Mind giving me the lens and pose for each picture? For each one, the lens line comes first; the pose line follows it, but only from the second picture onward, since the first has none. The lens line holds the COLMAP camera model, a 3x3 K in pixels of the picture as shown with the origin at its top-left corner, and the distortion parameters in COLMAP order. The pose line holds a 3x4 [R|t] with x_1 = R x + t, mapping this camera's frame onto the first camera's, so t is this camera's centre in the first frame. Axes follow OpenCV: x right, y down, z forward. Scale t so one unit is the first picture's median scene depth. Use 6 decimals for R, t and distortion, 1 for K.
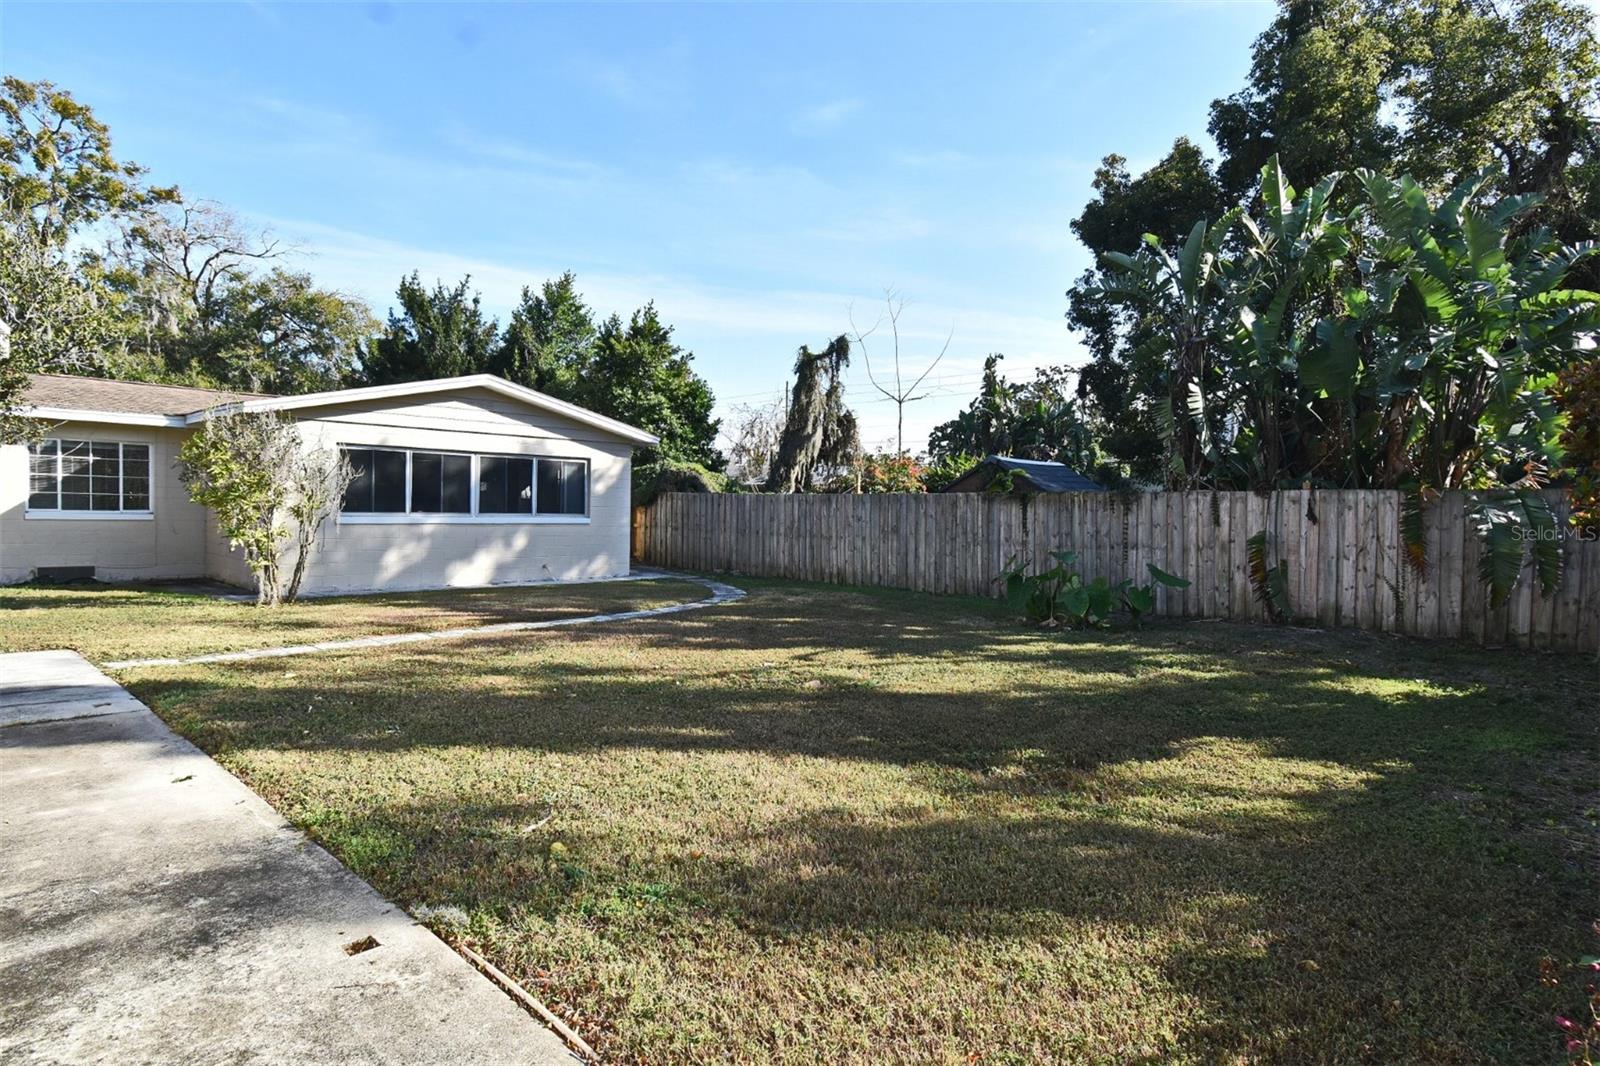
lens RADIAL K [[891.6, 0, 800.1], [0, 891.6, 528.9], [0, 0, 1]] dist [-0.005647, -0.000644]
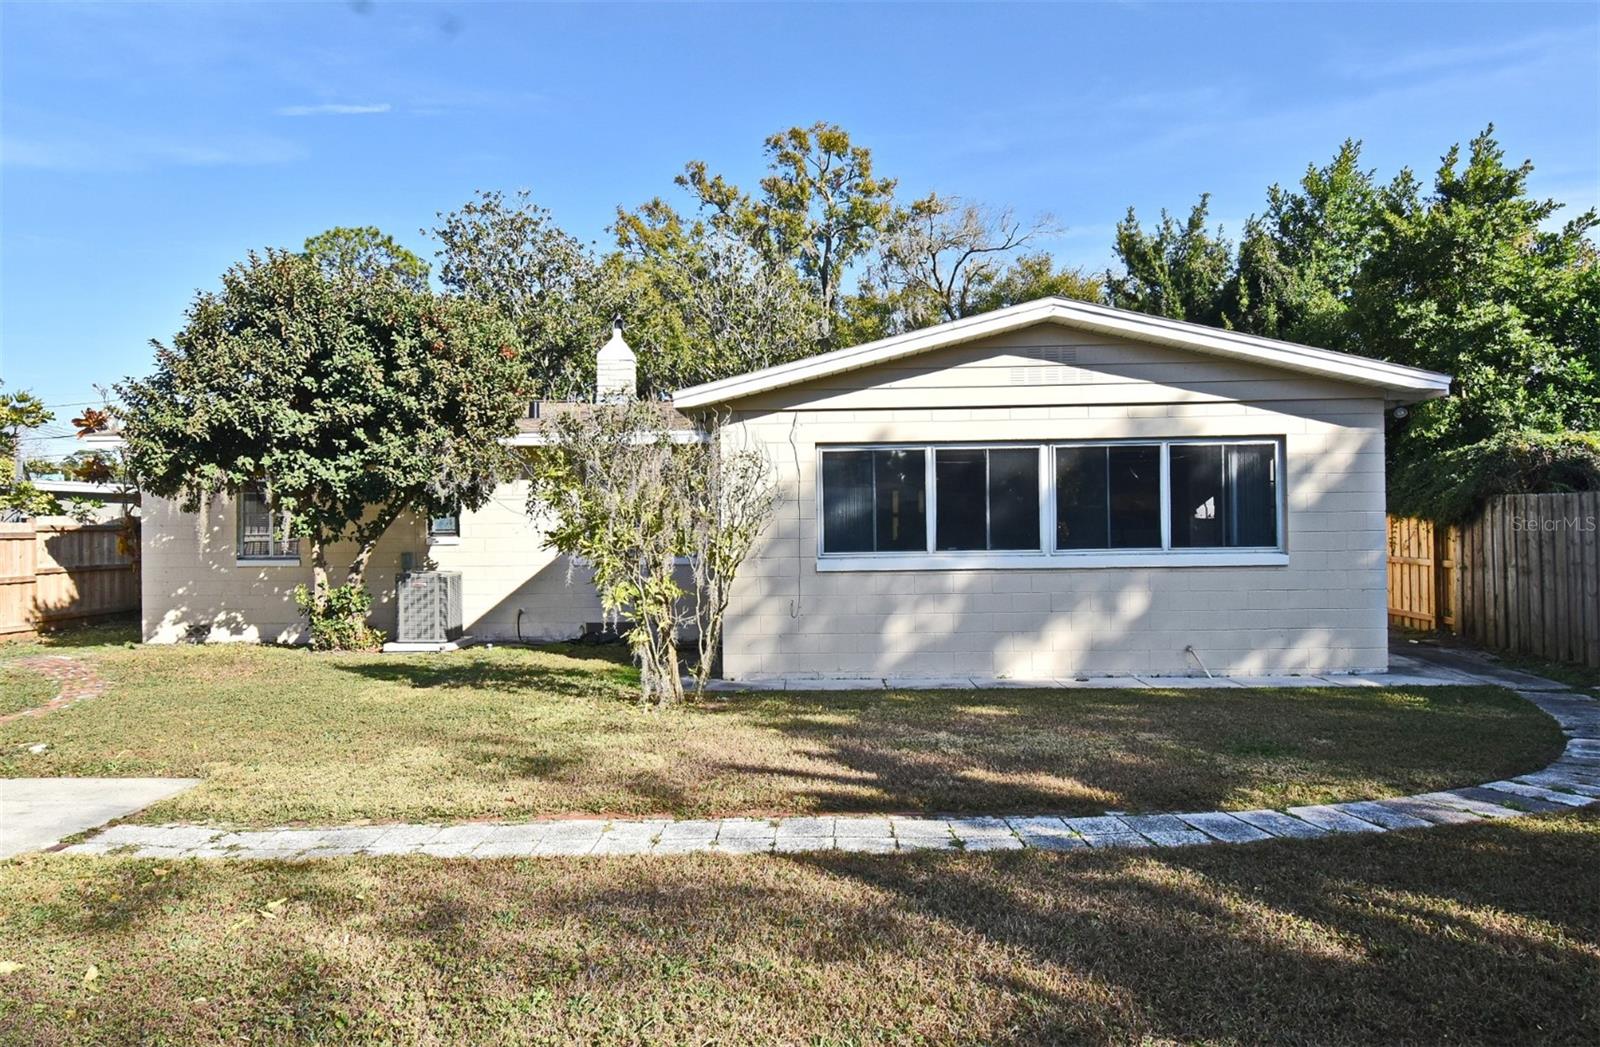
lens RADIAL K [[1057.5, 0, 800.5], [0, 1057.5, 523.3], [0, 0, 1]] dist [0.000167, 0.000456]
pose [[0.668169, -0.035704, -0.743153, 0.021487], [0.010256, 0.999195, -0.038783, -0.009282], [0.743939, 0.018292, 0.667997, 0.397636]]
